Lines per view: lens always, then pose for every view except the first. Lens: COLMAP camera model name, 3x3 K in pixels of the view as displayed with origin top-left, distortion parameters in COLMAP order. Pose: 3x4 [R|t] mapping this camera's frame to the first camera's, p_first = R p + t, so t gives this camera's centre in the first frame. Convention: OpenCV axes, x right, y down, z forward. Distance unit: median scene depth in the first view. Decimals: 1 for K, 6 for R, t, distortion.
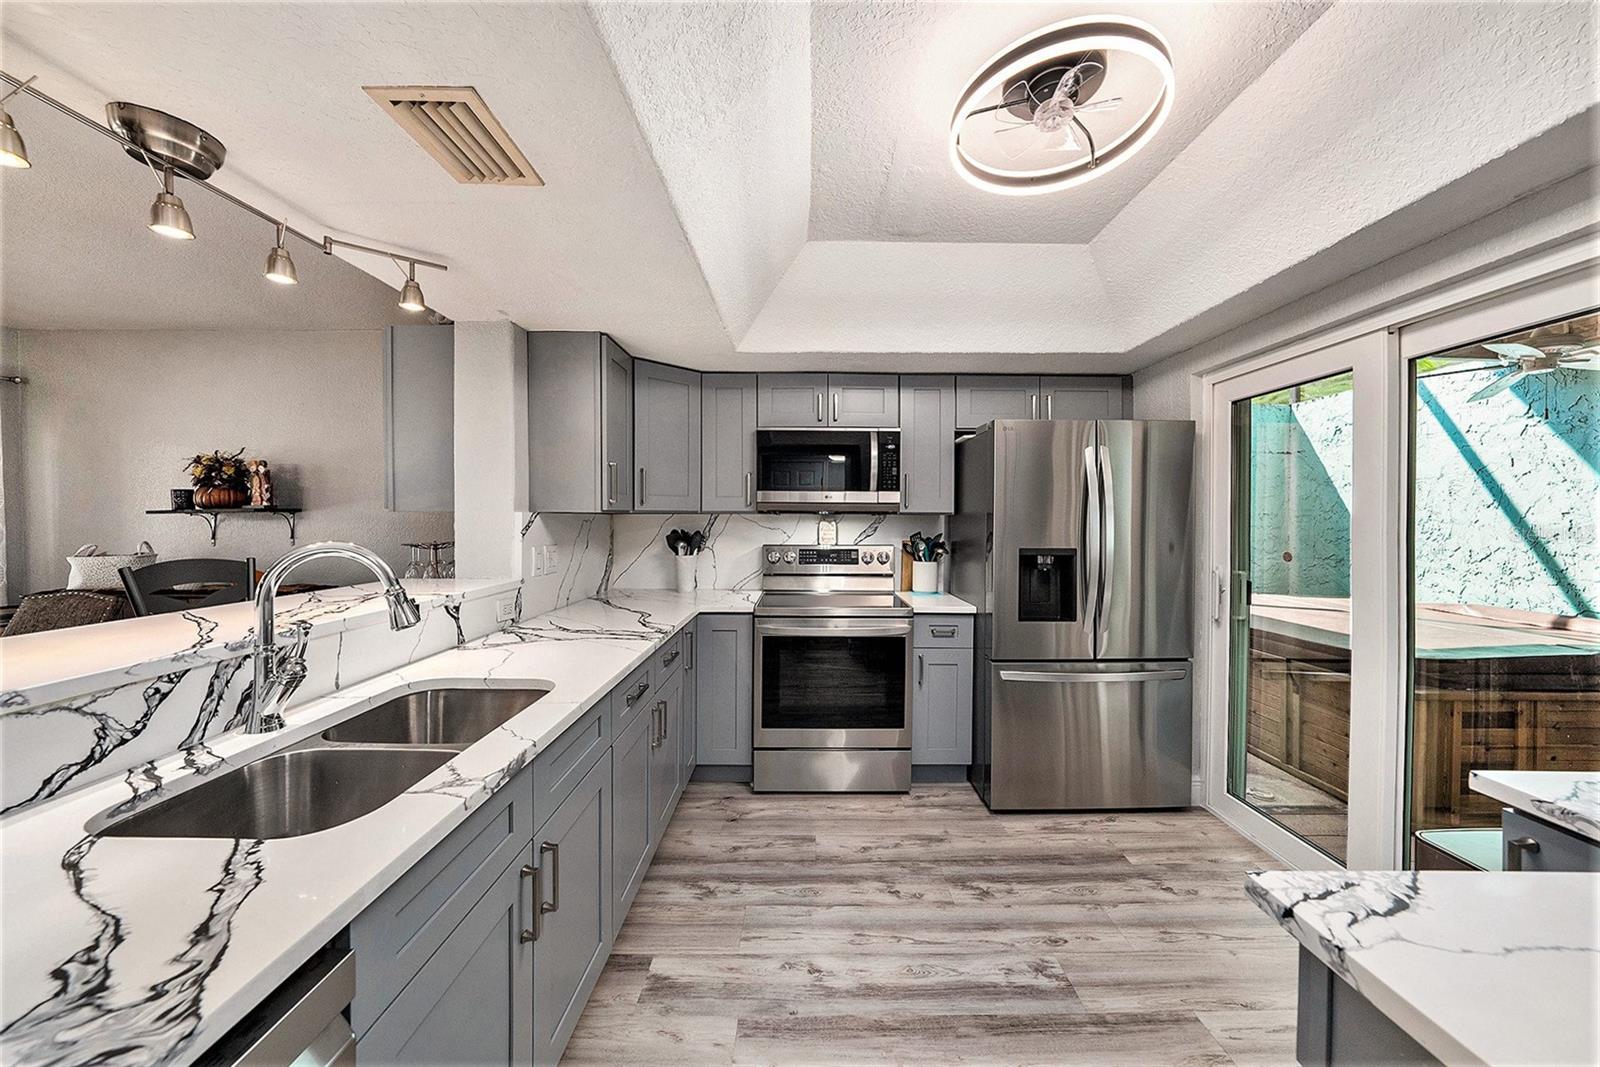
lens RADIAL K [[573.6, 0, 819.6], [0, 573.6, 533.5], [0, 0, 1]] dist [-0.000605, -0.000036]
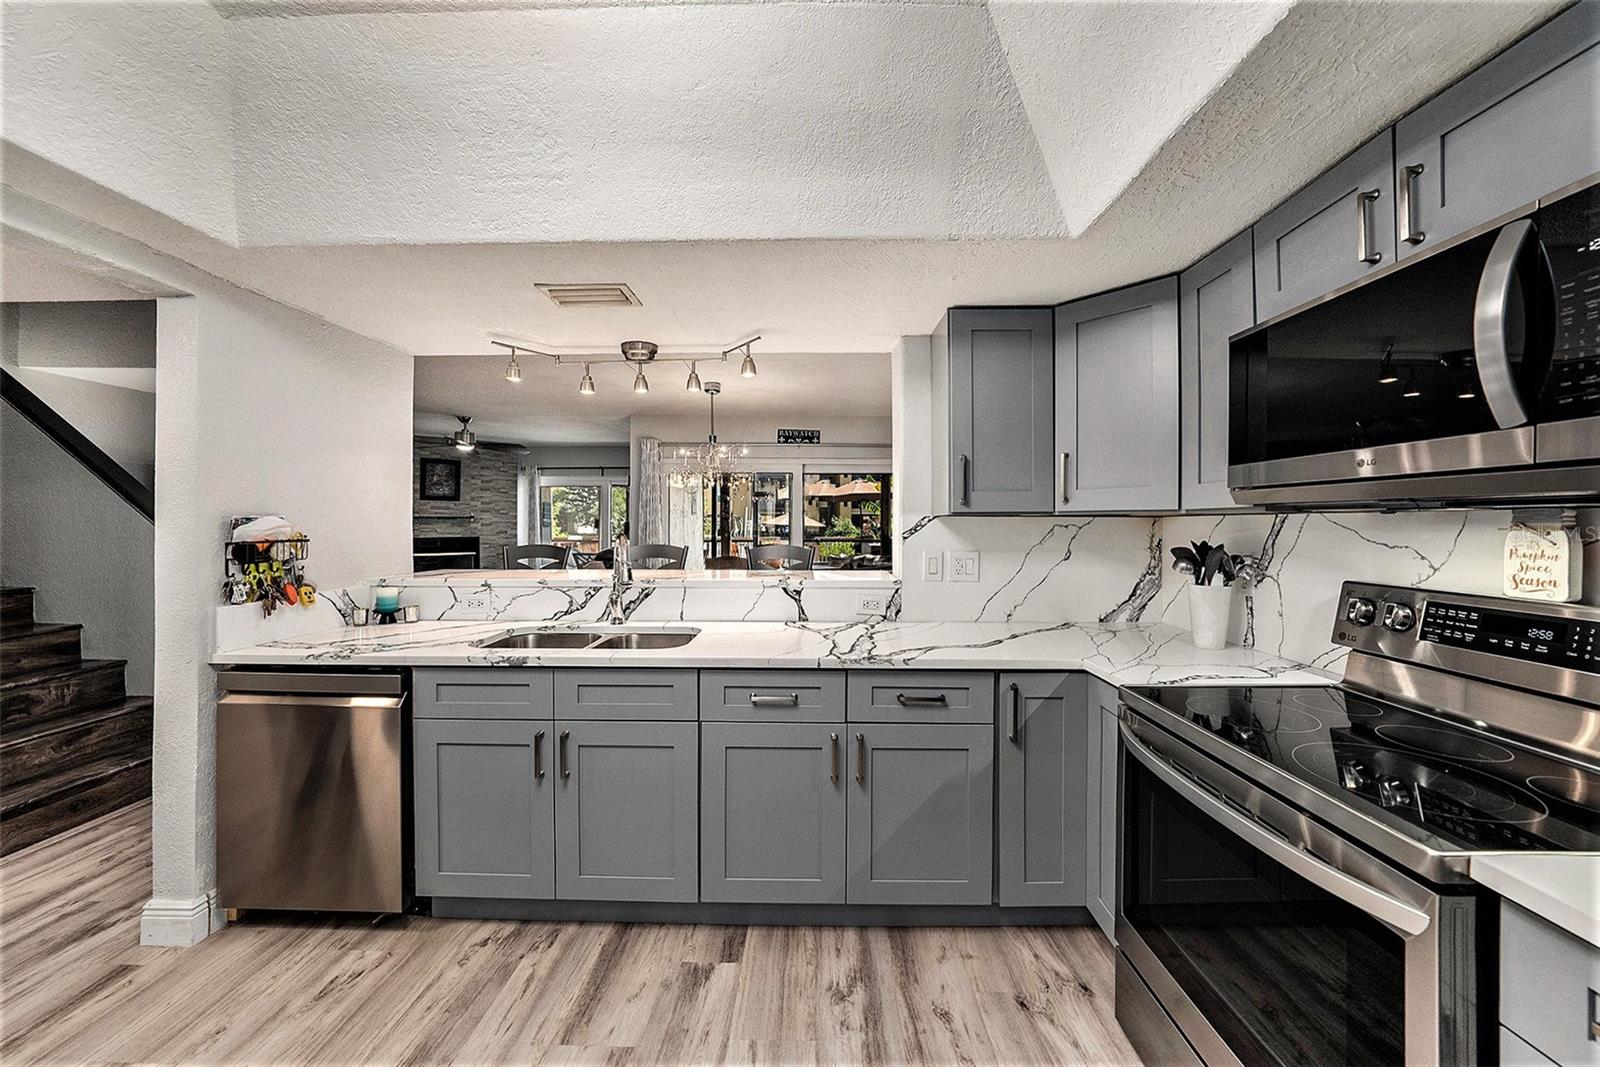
lens RADIAL K [[566.0, 0, 807.8], [0, 566.0, 526.8], [0, 0, 1]] dist [-0.030220, 0.006837]
pose [[-0.022748, -0.004682, -0.999730, 0.635760], [-0.031331, 0.999501, -0.003968, -0.010513], [0.999250, 0.031232, -0.022883, 1.063700]]
